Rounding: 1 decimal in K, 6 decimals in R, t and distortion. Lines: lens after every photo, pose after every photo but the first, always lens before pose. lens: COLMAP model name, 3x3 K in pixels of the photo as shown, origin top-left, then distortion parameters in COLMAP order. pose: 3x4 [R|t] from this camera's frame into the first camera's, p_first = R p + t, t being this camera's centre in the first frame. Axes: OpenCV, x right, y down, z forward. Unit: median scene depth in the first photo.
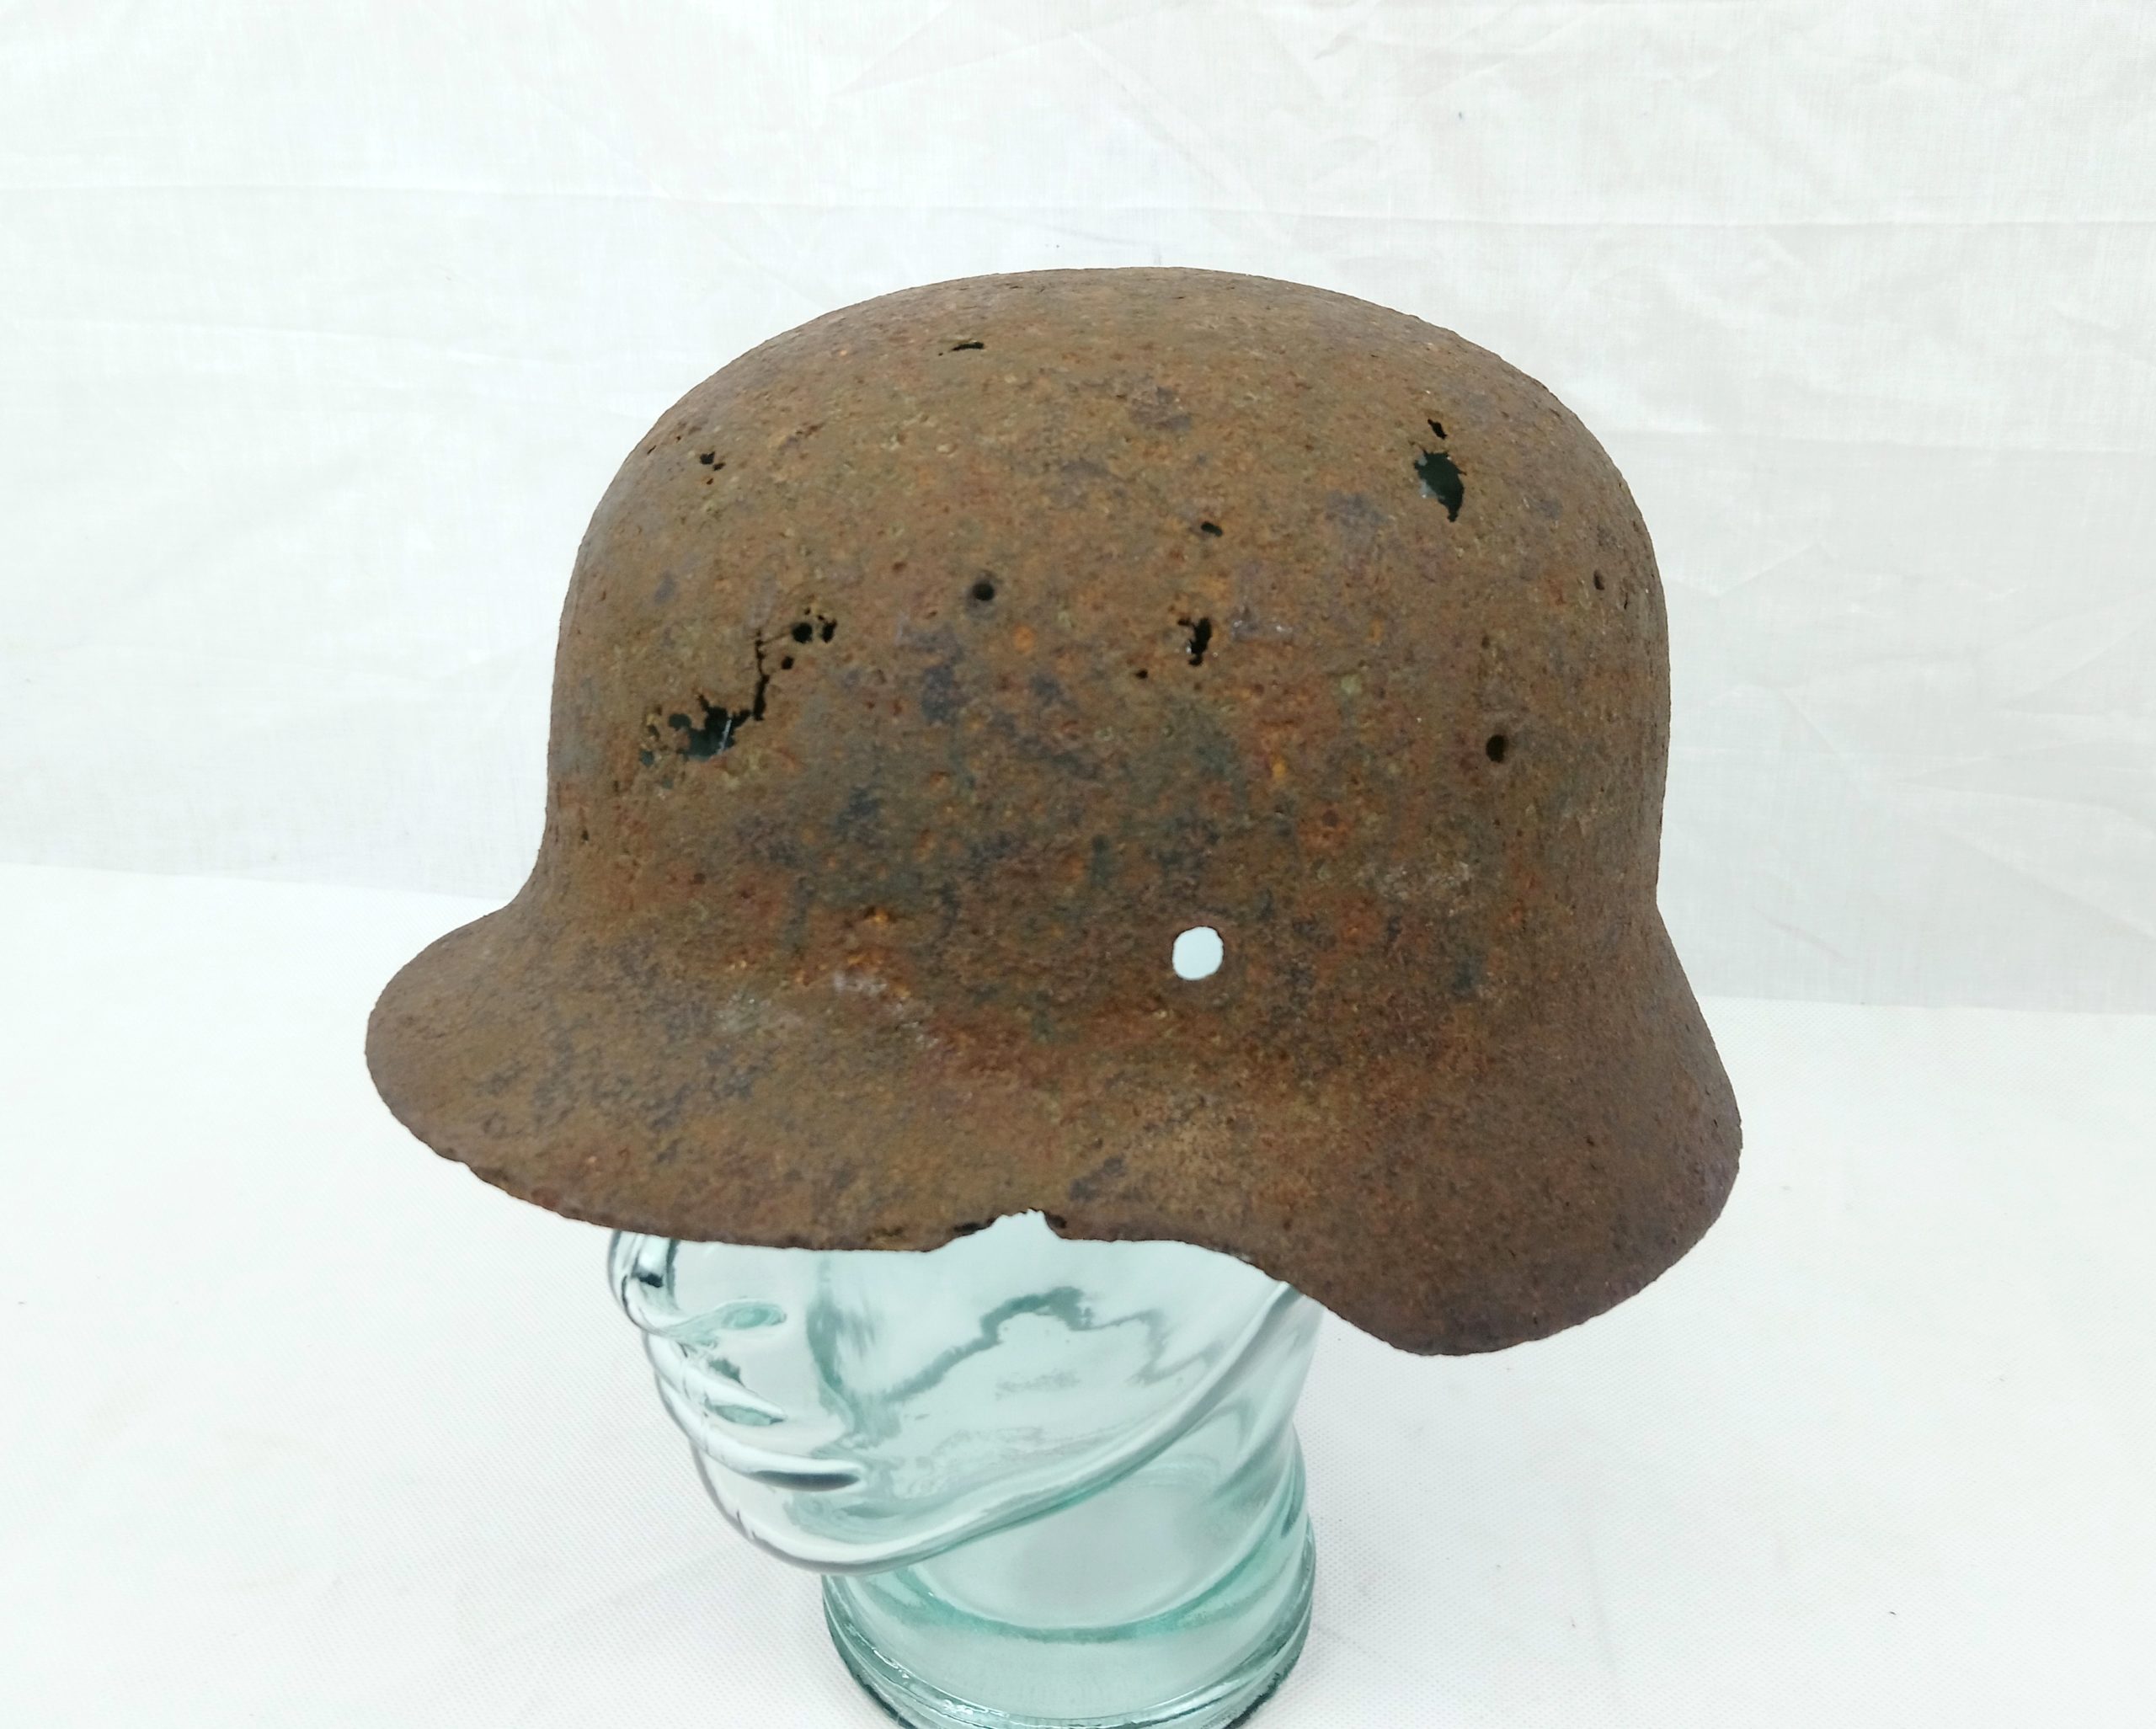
lens RADIAL K [[2013.1, 0, 1076.6], [0, 2013.1, 922.1], [0, 0, 1]] dist [0.143937, -0.002187]
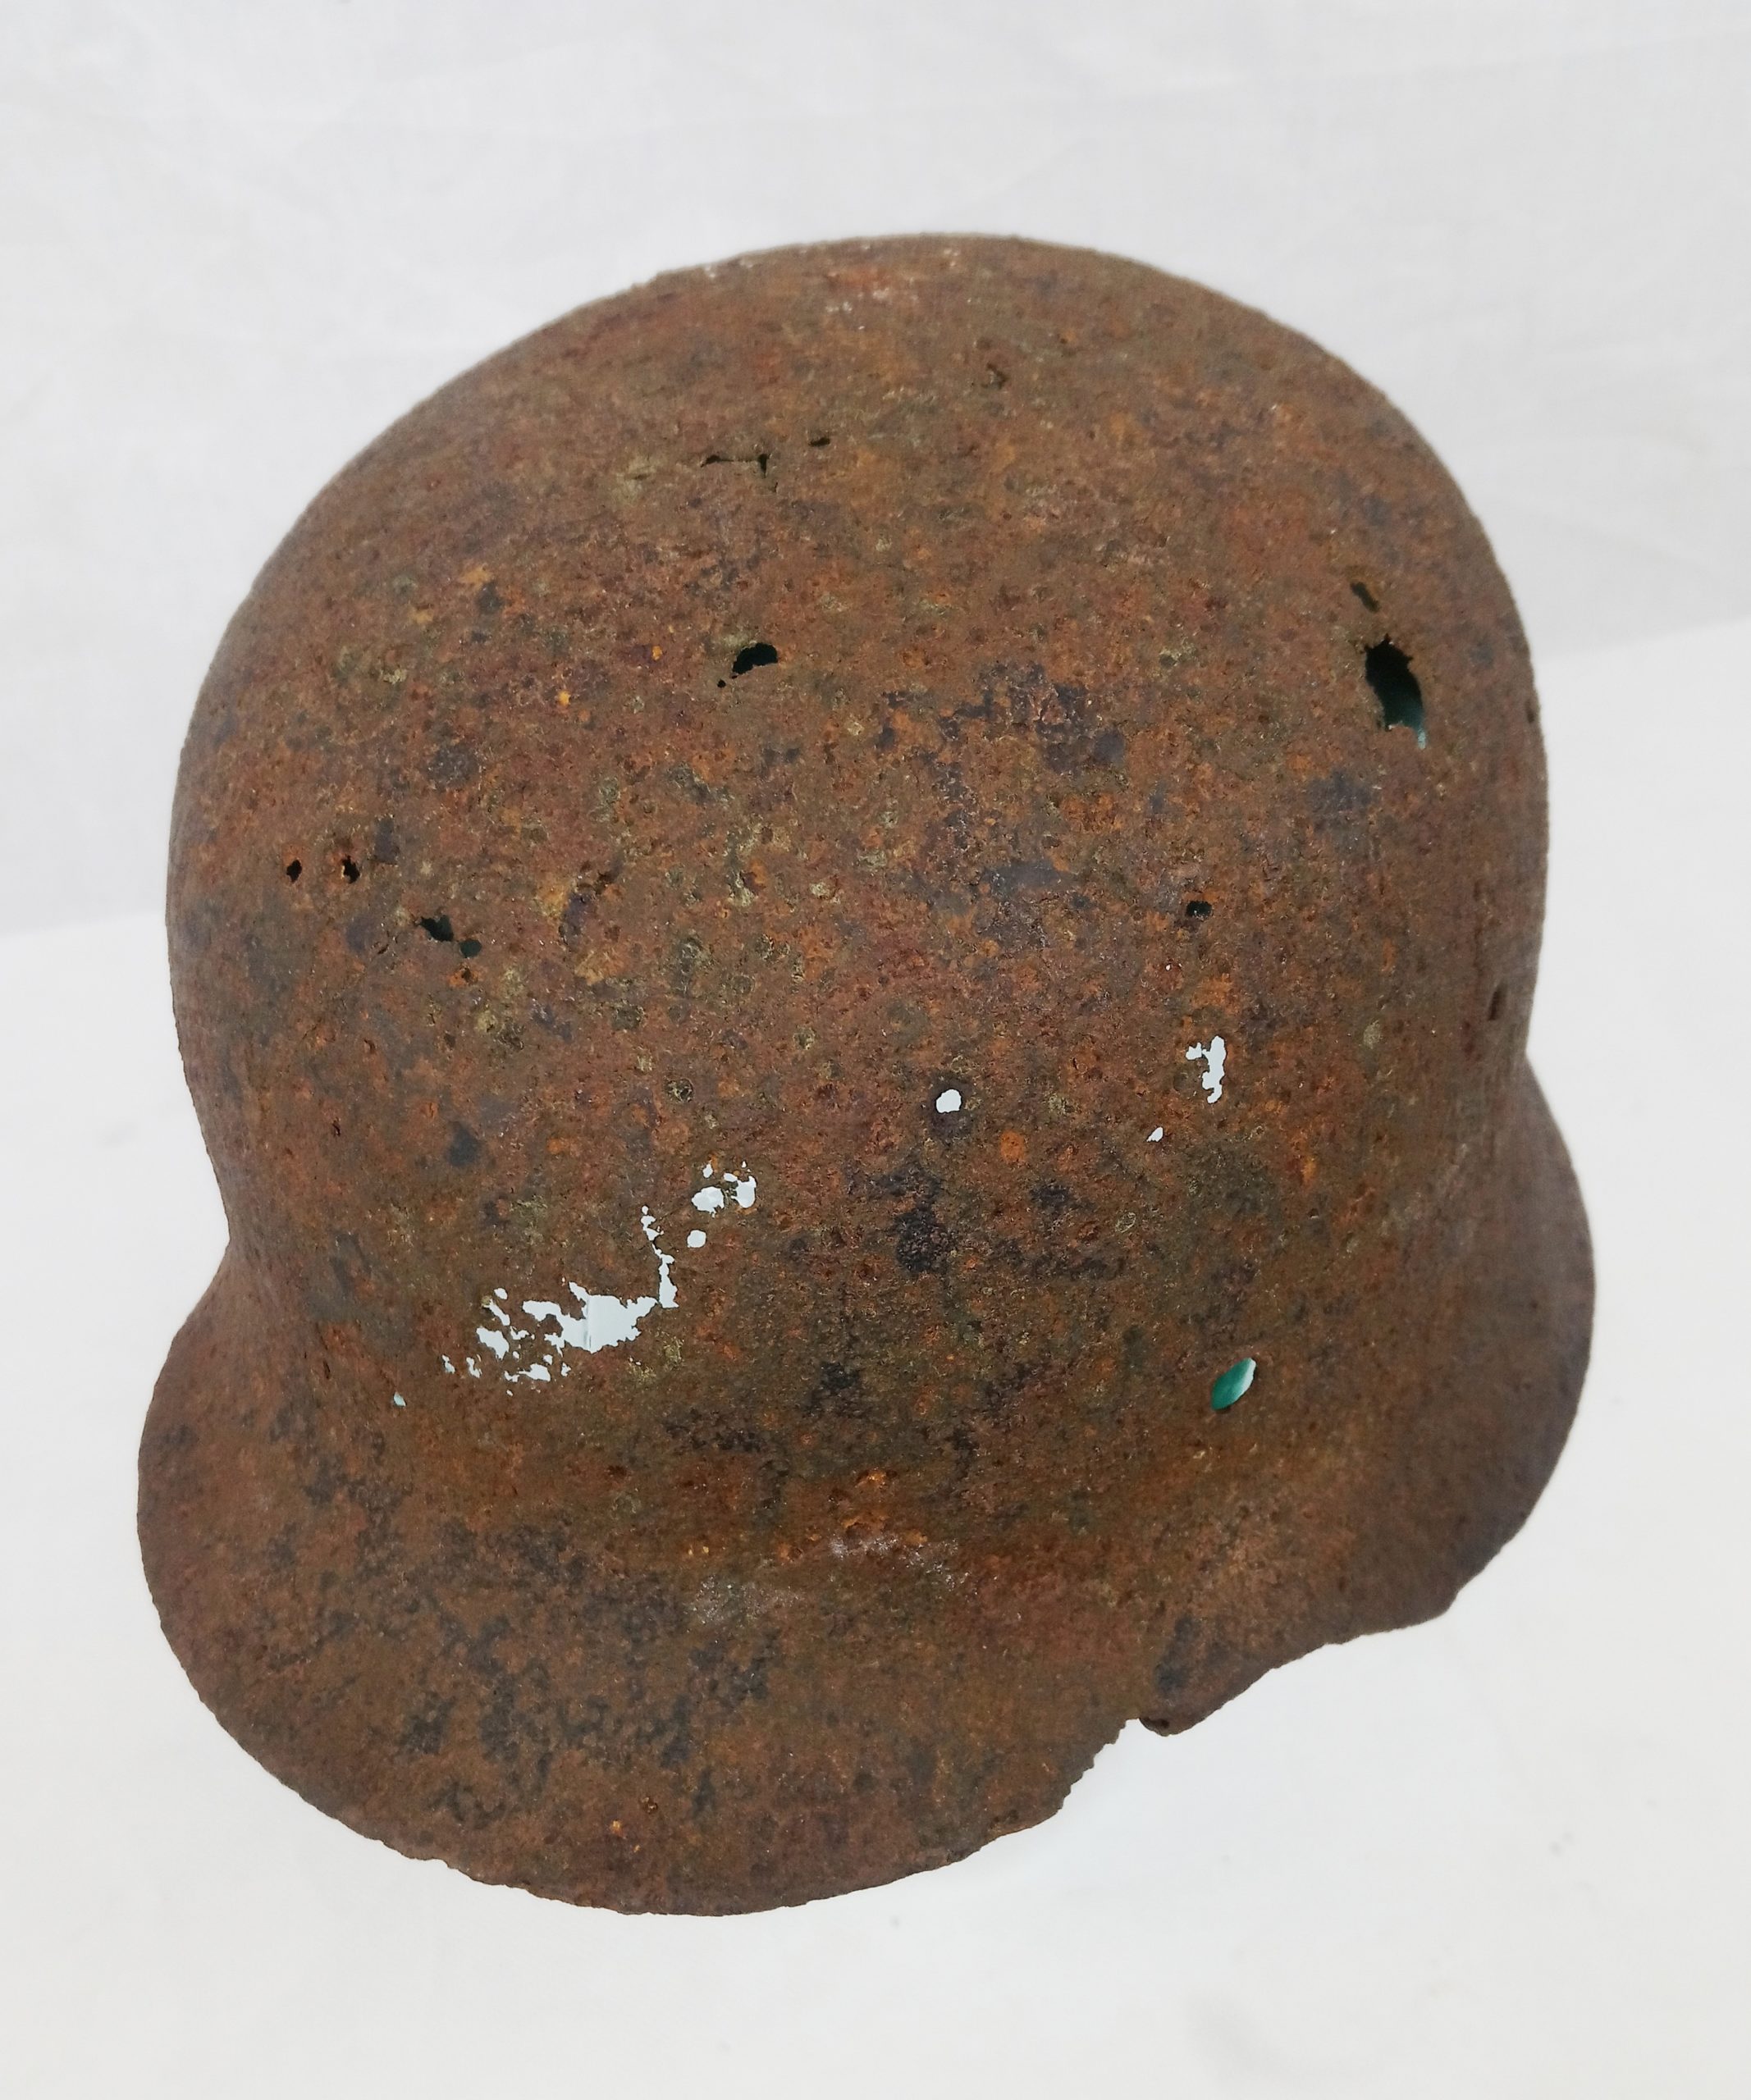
lens RADIAL K [[1991.4, 0, 868.1], [0, 1991.4, 1329.6], [0, 0, 1]] dist [0.223365, -0.654763]
pose [[0.934720, -0.313129, 0.168076, -0.216828], [0.203625, 0.859493, 0.468837, -0.429014], [-0.291267, -0.404007, 0.867146, 0.330167]]
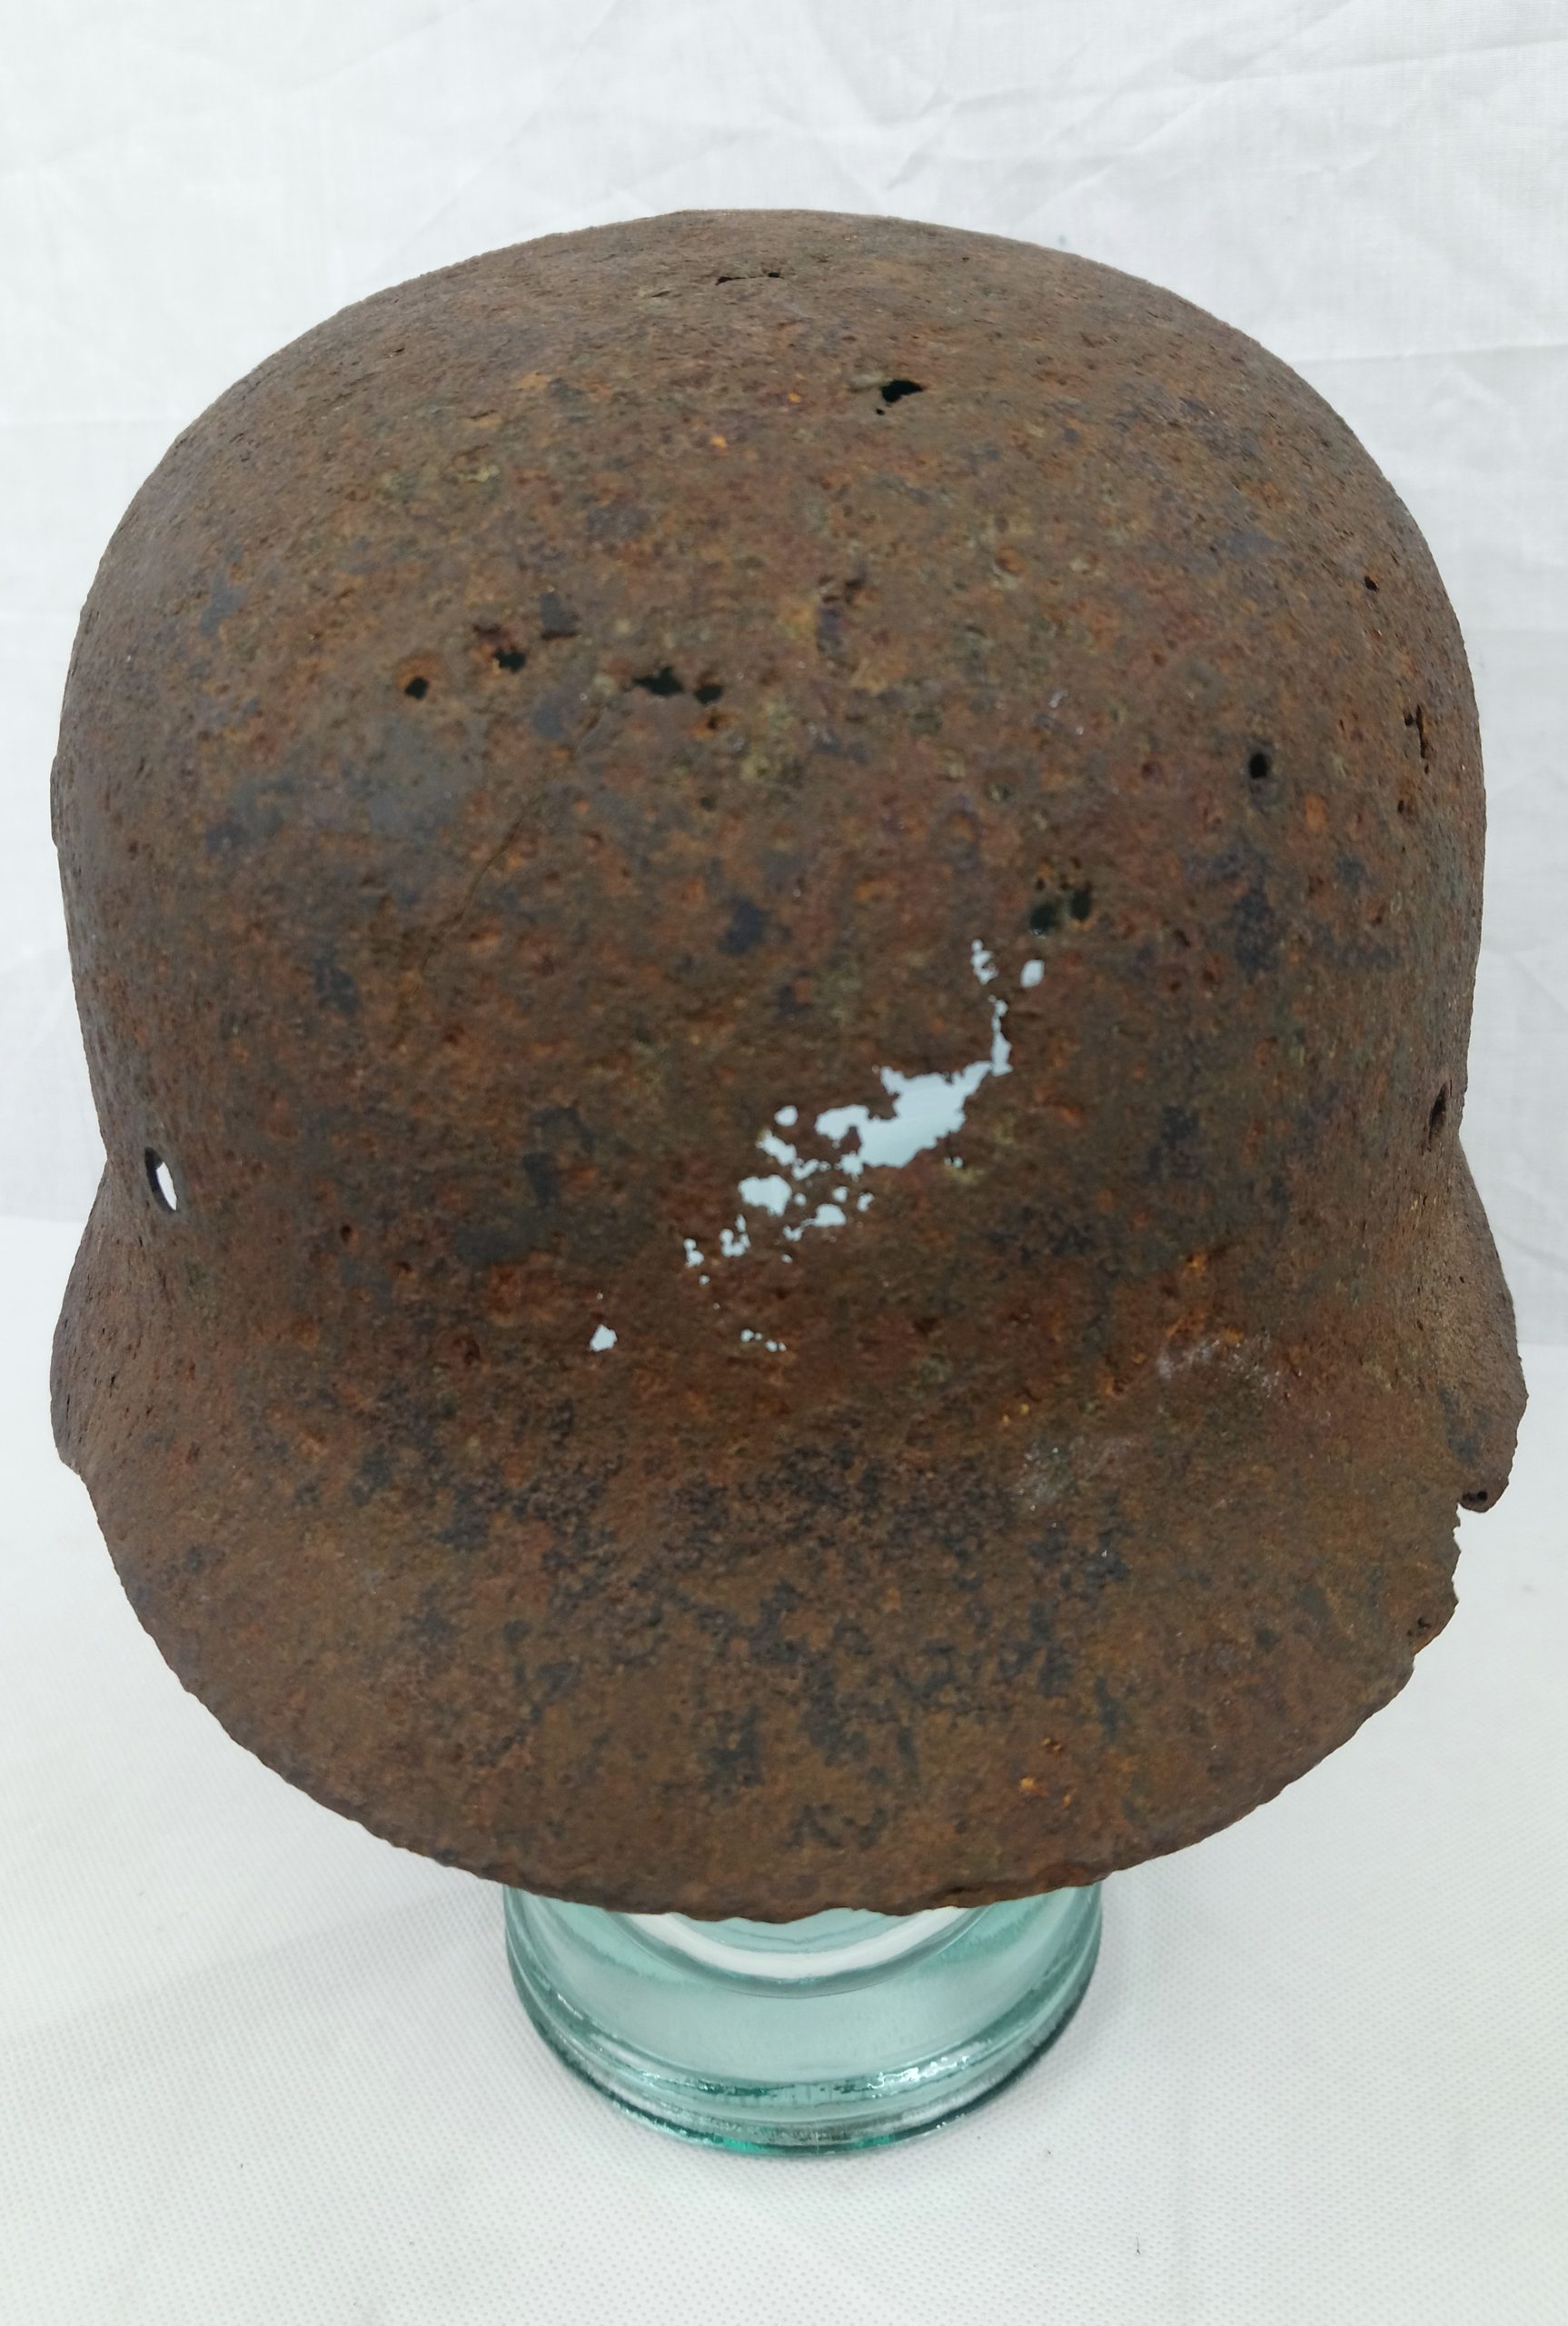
lens RADIAL K [[1836.5, 0, 784.0], [0, 1836.5, 1163.0], [0, 0, 1]] dist [0.206920, -0.465538]
pose [[0.712968, -0.428230, 0.555244, -0.544376], [0.293018, 0.901352, 0.318911, -0.280846], [-0.637038, -0.064677, 0.768114, 0.598388]]
